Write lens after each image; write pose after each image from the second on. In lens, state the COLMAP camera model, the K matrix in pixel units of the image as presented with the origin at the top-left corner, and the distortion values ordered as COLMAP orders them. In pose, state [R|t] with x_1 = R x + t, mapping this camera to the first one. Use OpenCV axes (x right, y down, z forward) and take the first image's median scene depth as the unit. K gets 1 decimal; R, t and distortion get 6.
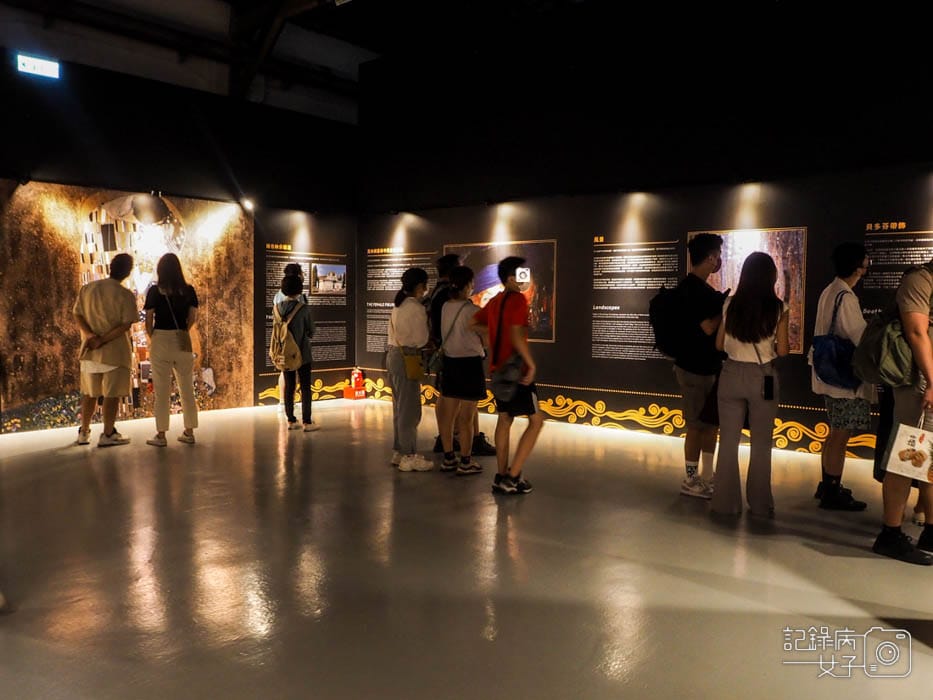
lens RADIAL K [[805.1, 0, 463.1], [0, 805.1, 348.0], [0, 0, 1]] dist [-0.053263, 0.032921]
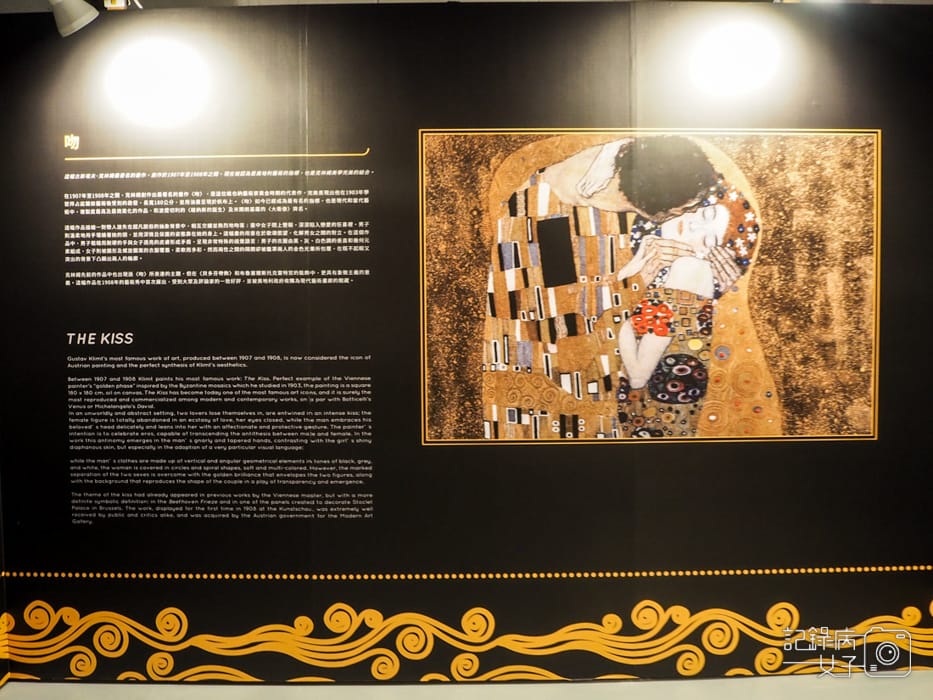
lens RADIAL K [[805.1, 0, 465.0], [0, 805.1, 346.5], [0, 0, 1]] dist [-0.053263, 0.032921]
pose [[0.672924, 0.008940, -0.739658, -0.160888], [-0.029532, 0.999454, -0.014787, -0.077201], [0.739122, 0.031794, 0.672821, 0.644404]]
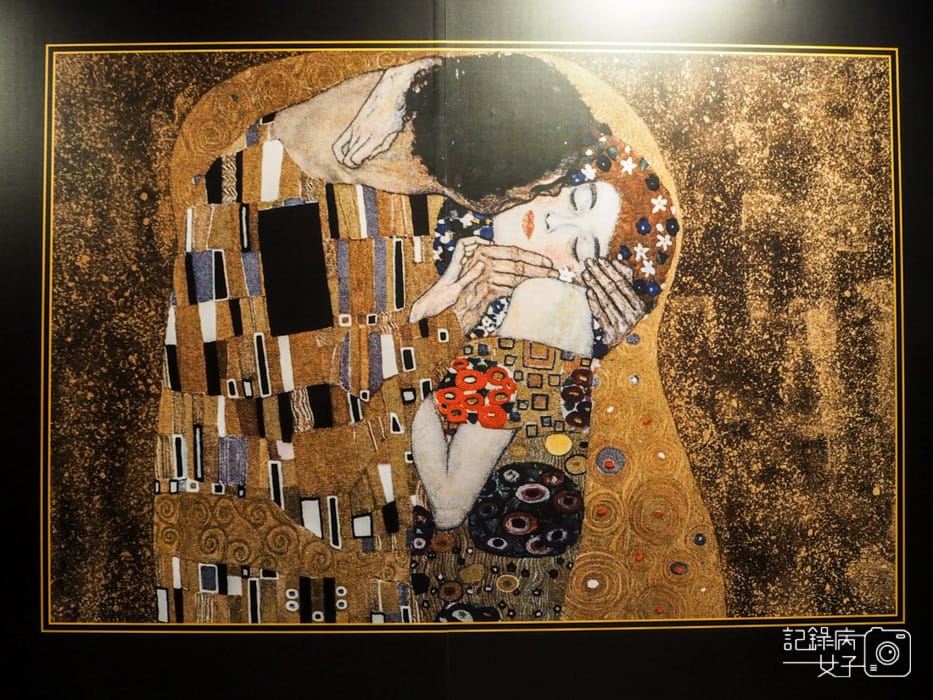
lens RADIAL K [[805.1, 0, 463.3], [0, 805.1, 352.4], [0, 0, 1]] dist [-0.053263, 0.032921]
pose [[0.679520, -0.030021, -0.733043, -0.237557], [-0.032776, 0.996923, -0.071210, -0.094945], [0.732925, 0.072415, 0.676445, 0.827427]]
